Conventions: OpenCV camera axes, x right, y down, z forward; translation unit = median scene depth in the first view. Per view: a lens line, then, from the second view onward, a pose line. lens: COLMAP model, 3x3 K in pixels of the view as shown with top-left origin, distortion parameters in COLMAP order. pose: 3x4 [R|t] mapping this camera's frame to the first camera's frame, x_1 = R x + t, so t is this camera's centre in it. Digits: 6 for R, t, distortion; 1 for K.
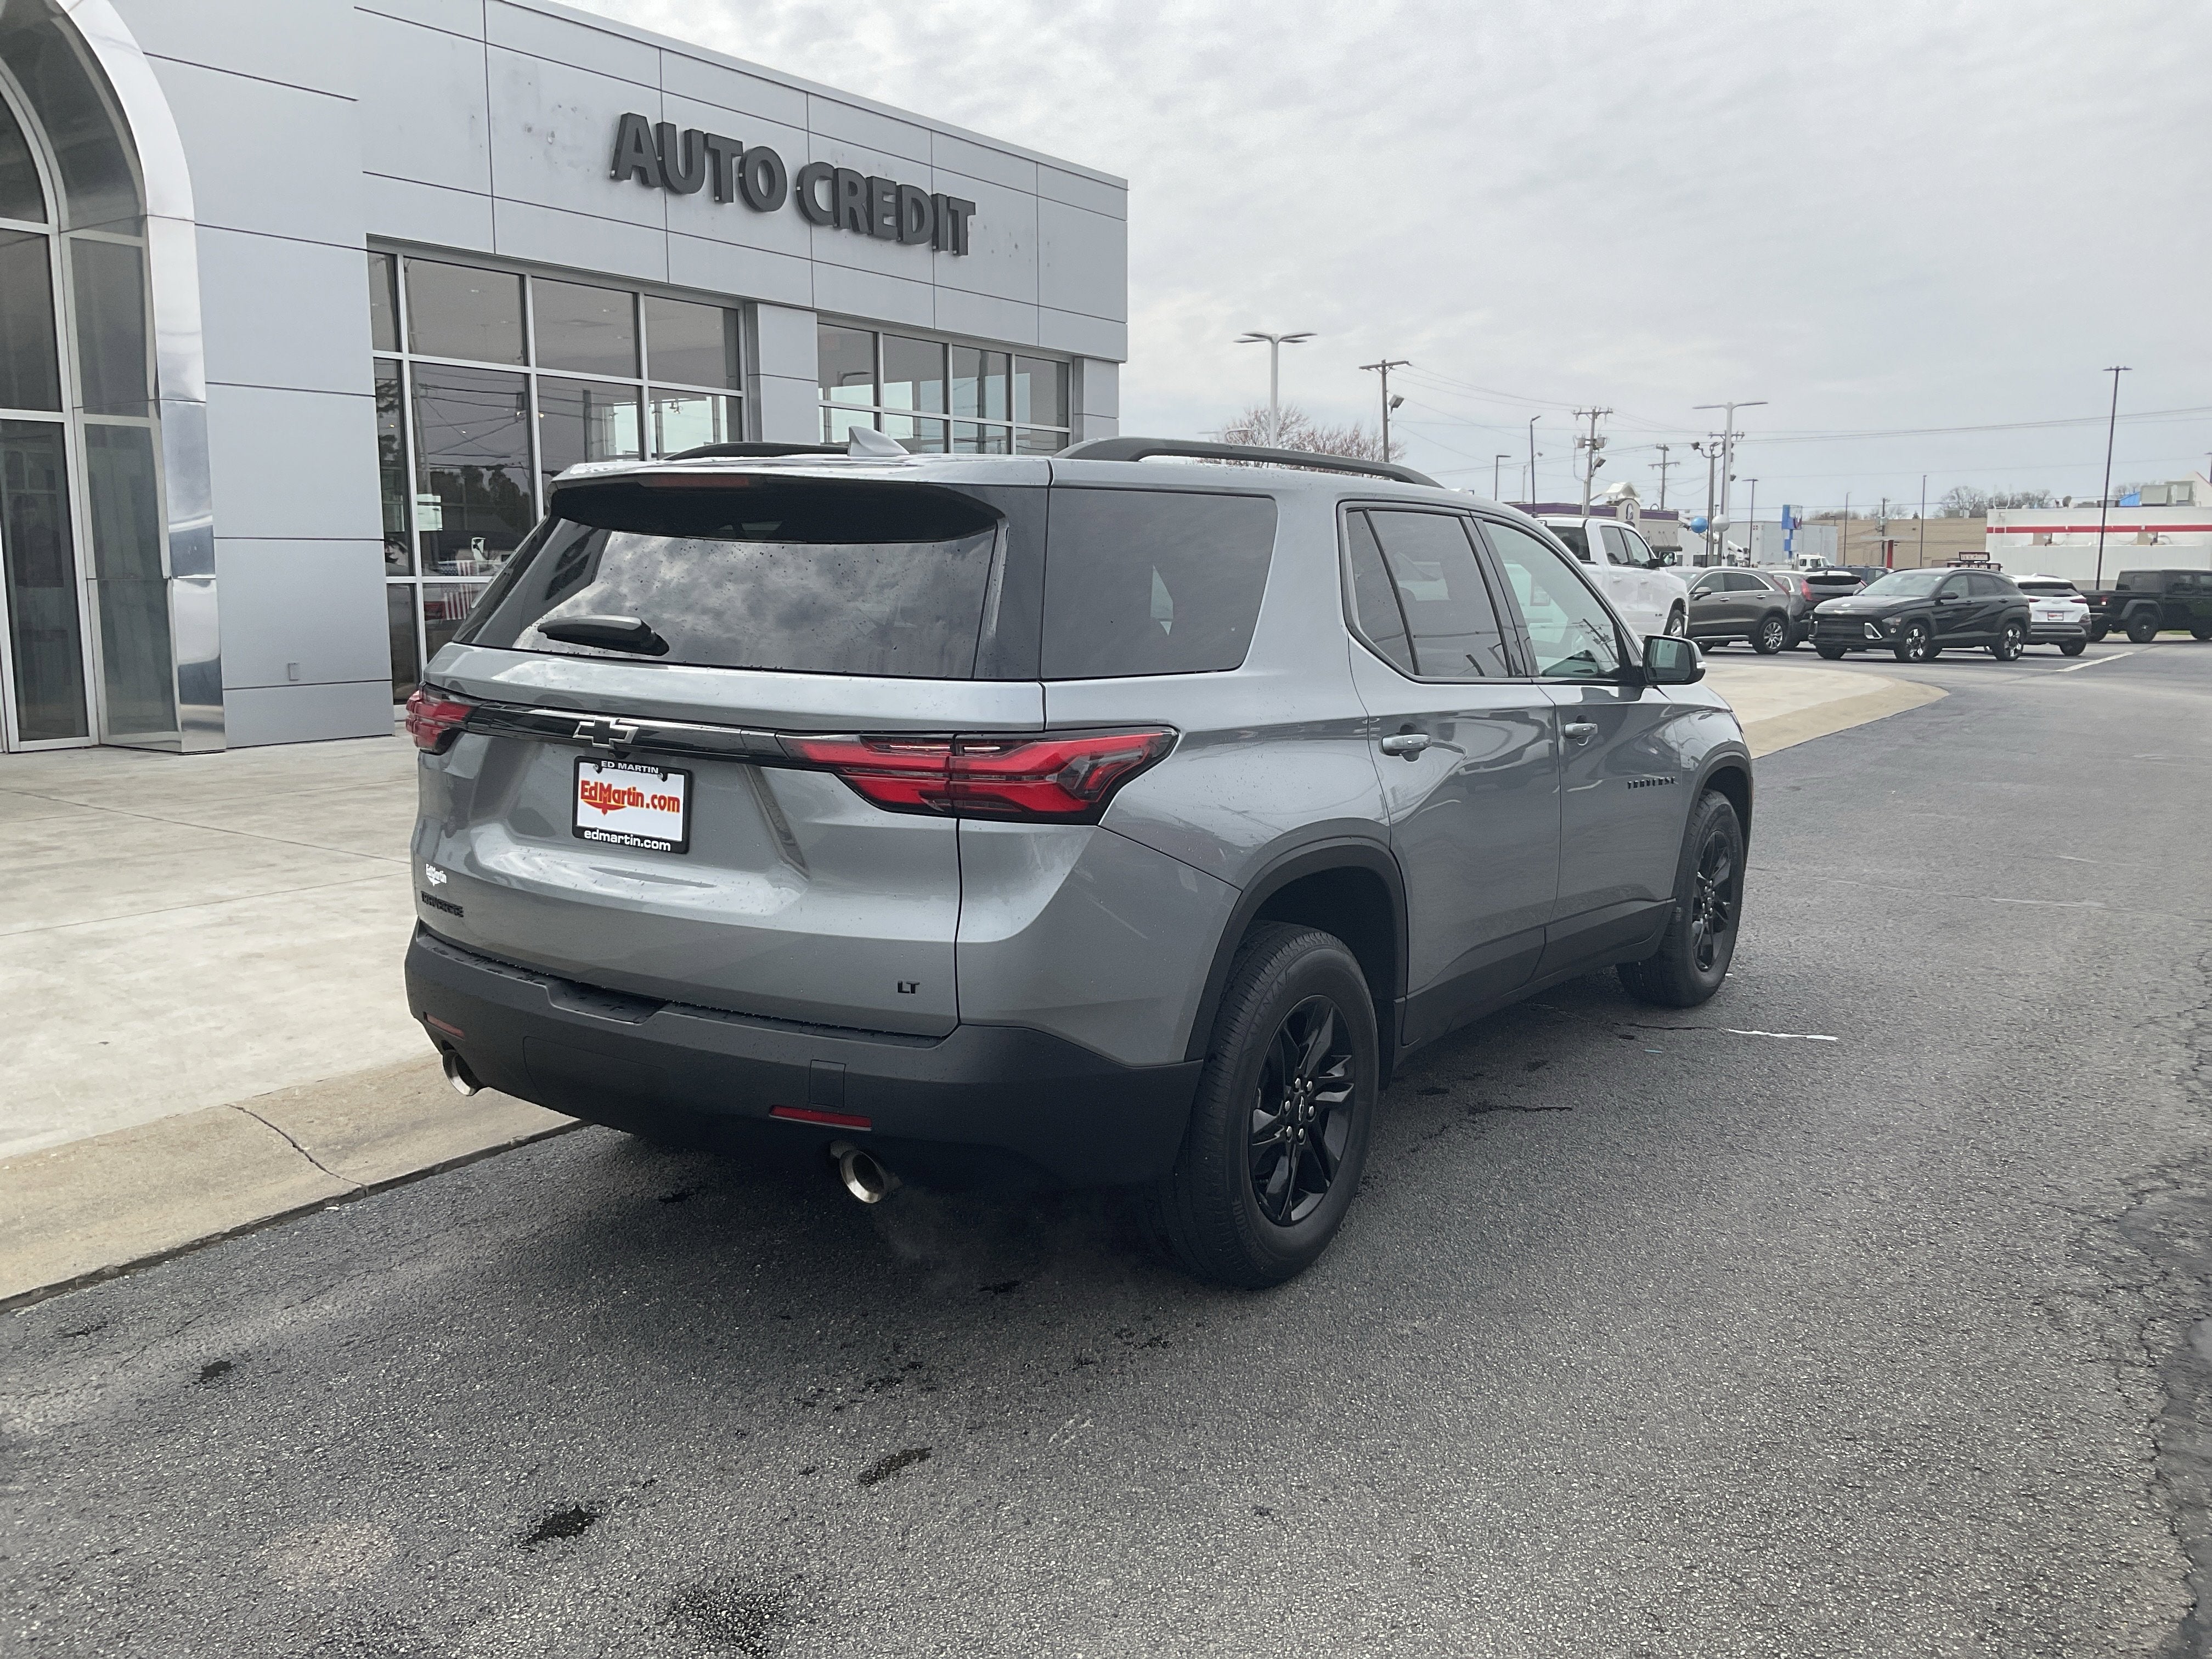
lens RADIAL K [[1812.3, 0, 1103.6], [0, 1812.3, 822.0], [0, 0, 1]] dist [0.069373, -0.137789]
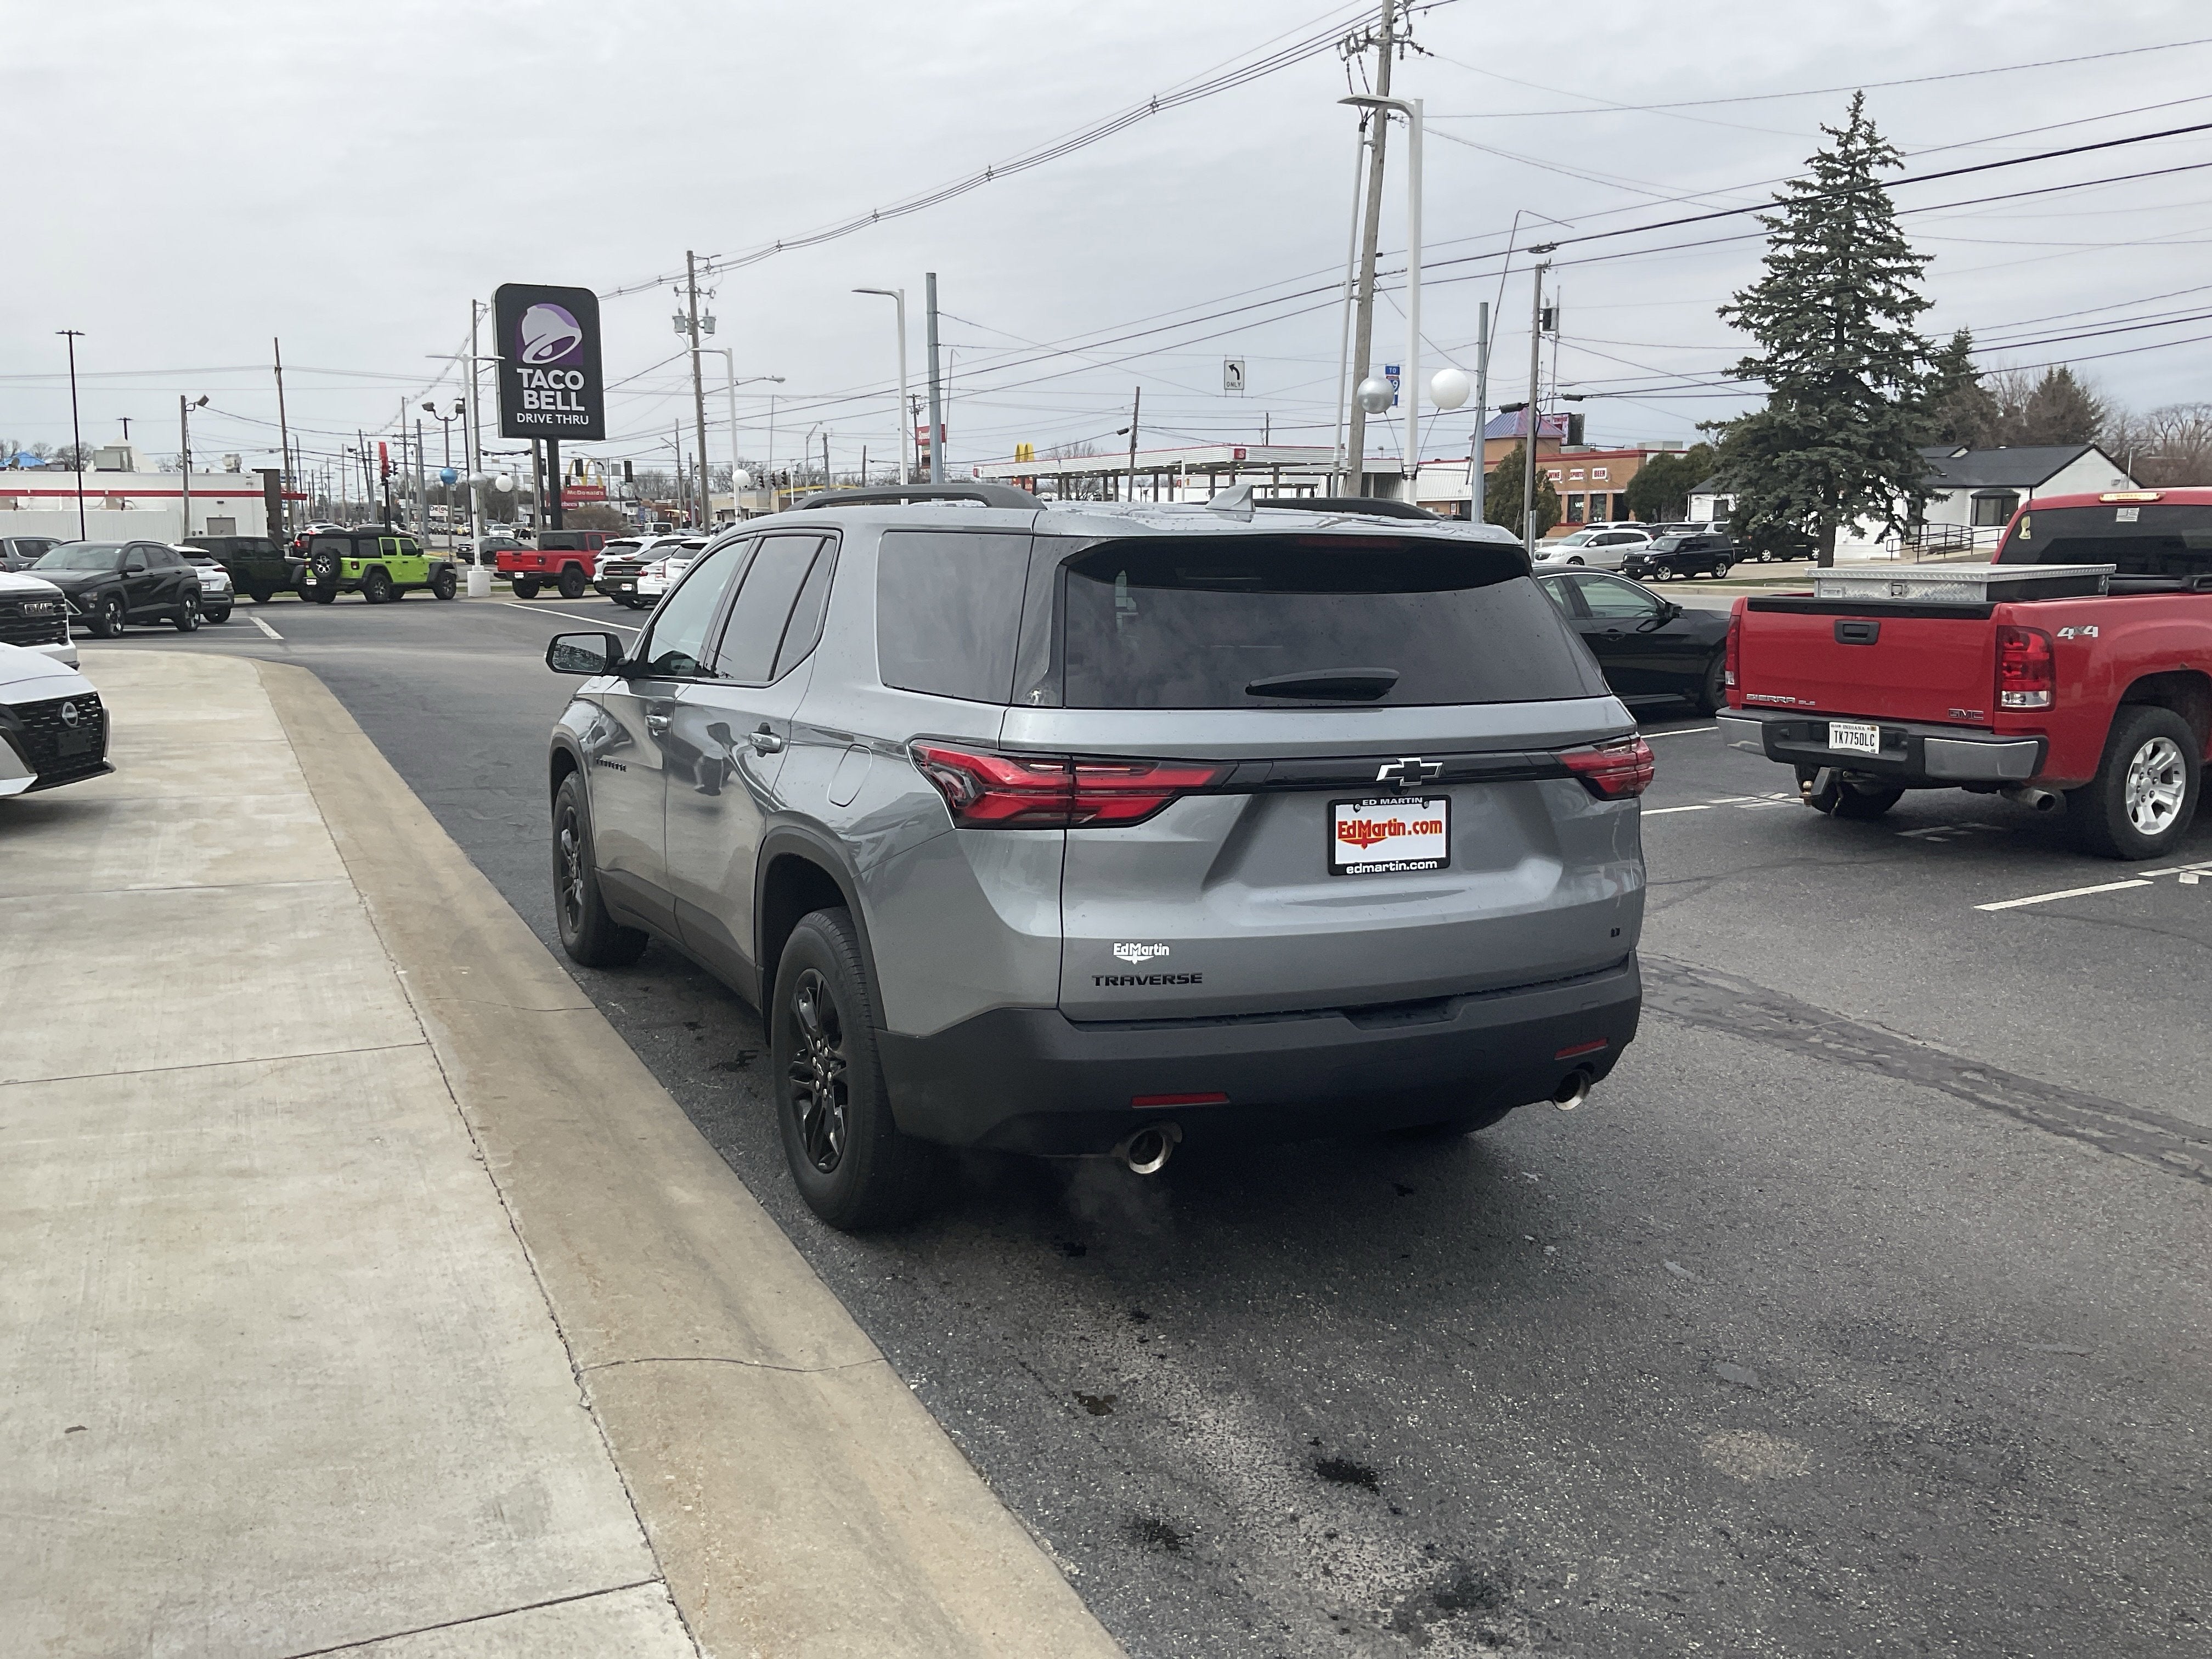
lens RADIAL K [[1812.3, 0, 1100.8], [0, 1812.3, 822.3], [0, 0, 1]] dist [0.069373, -0.137789]
pose [[0.500197, -0.135926, 0.855176, -0.905033], [0.117763, 0.989105, 0.088334, -0.094978], [-0.857866, 0.056524, 0.510755, 0.408604]]
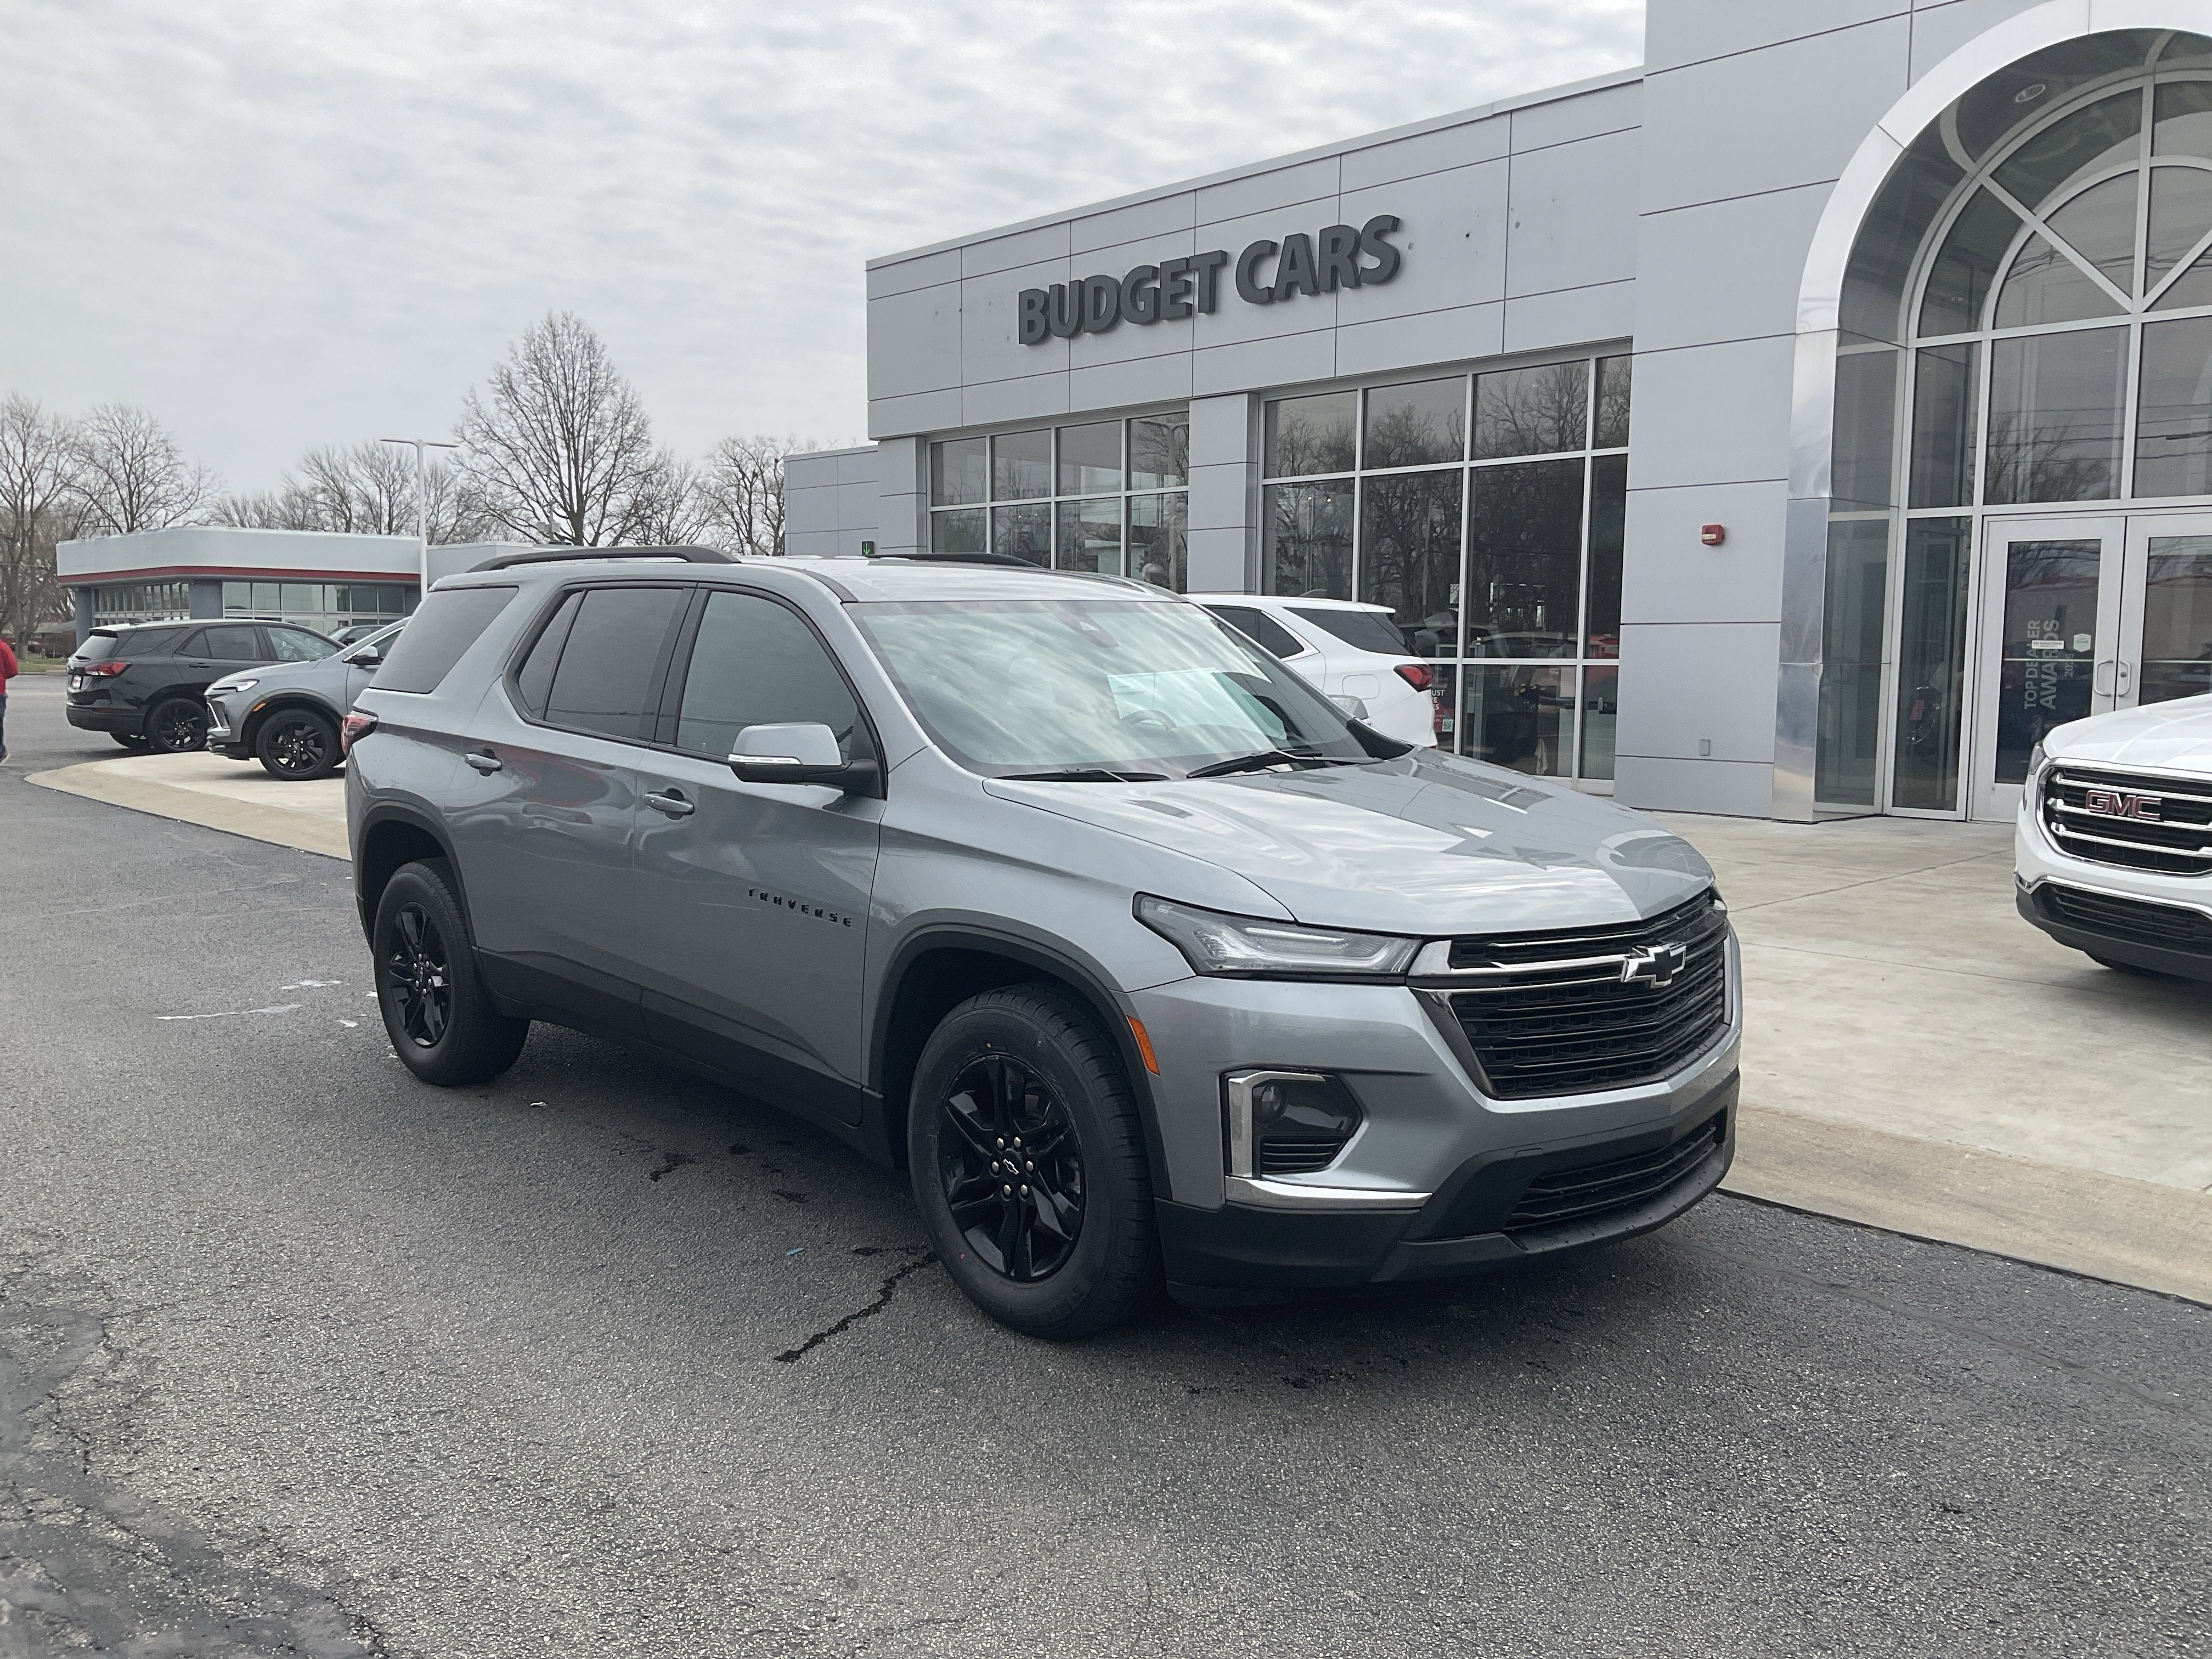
lens RADIAL K [[1812.3, 0, 1099.8], [0, 1812.3, 826.3], [0, 0, 1]] dist [0.069373, -0.137789]
pose [[-0.217284, 0.093711, -0.971600, 1.176357], [-0.142859, 0.981610, 0.126624, -0.197844], [0.965598, 0.166315, -0.199900, 1.451691]]
